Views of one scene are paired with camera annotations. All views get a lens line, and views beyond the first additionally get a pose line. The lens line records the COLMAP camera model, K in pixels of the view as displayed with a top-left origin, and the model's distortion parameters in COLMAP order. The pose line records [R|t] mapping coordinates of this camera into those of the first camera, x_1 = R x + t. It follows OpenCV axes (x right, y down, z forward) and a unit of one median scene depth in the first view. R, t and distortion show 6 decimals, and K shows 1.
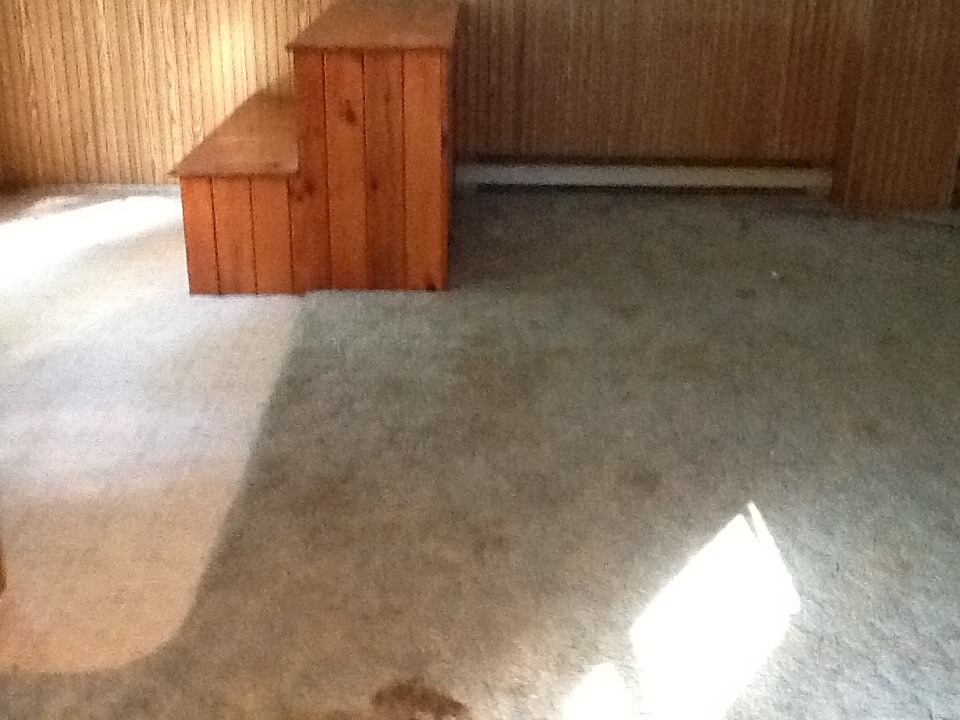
lens RADIAL K [[1174.1, 0, 480.0], [0, 1174.1, 360.0], [0, 0, 1]] dist [0.000739, -0.021108]
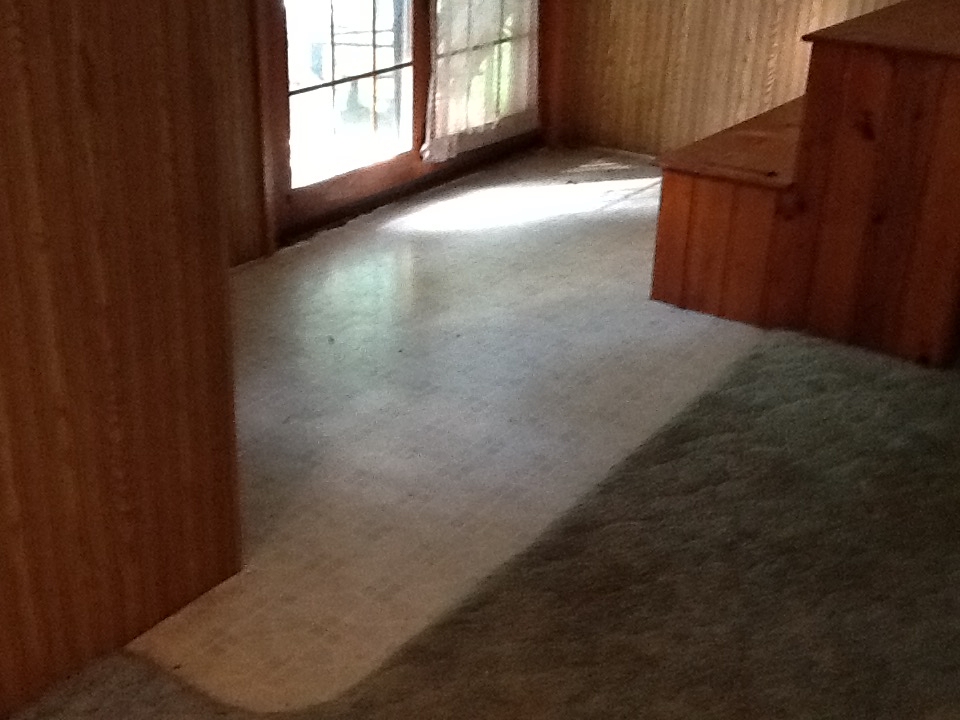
lens RADIAL K [[1174.1, 0, 480.0], [0, 1174.1, 360.0], [0, 0, 1]] dist [0.000739, -0.021108]
pose [[0.815921, 0.255783, -0.518505, 0.128152], [-0.238611, 0.965850, 0.100983, -0.072194], [0.526628, 0.041327, 0.849090, 0.179482]]
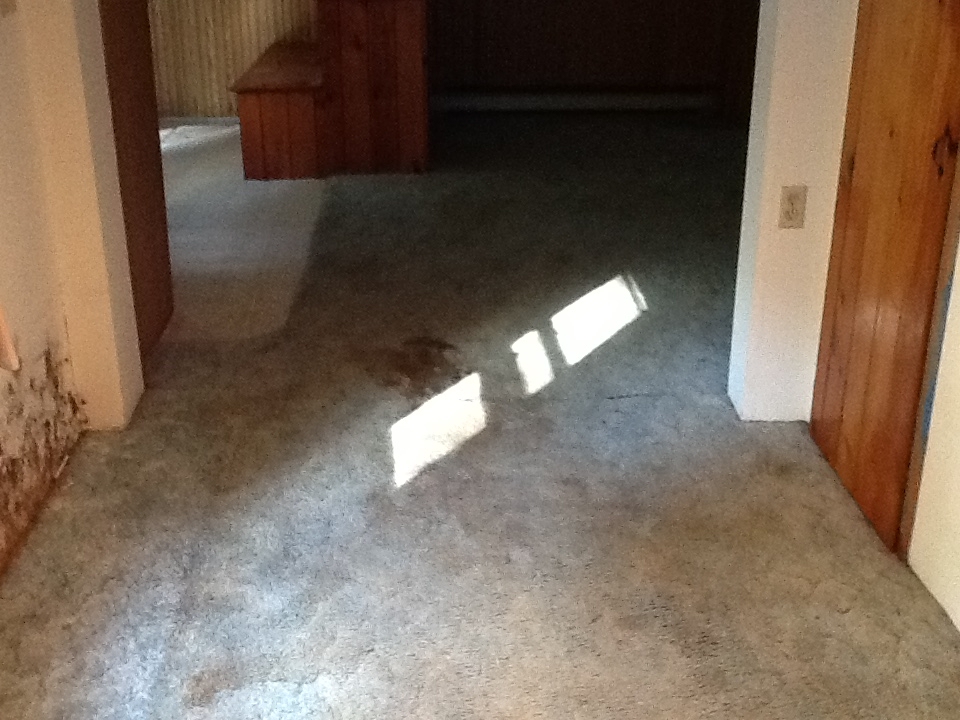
lens RADIAL K [[1174.1, 0, 480.0], [0, 1174.1, 360.0], [0, 0, 1]] dist [0.000739, -0.021108]
pose [[0.999180, -0.032704, 0.023872, -0.009417], [0.032478, 0.999424, 0.009791, 0.160789], [-0.024178, -0.009008, 0.999667, -0.415178]]
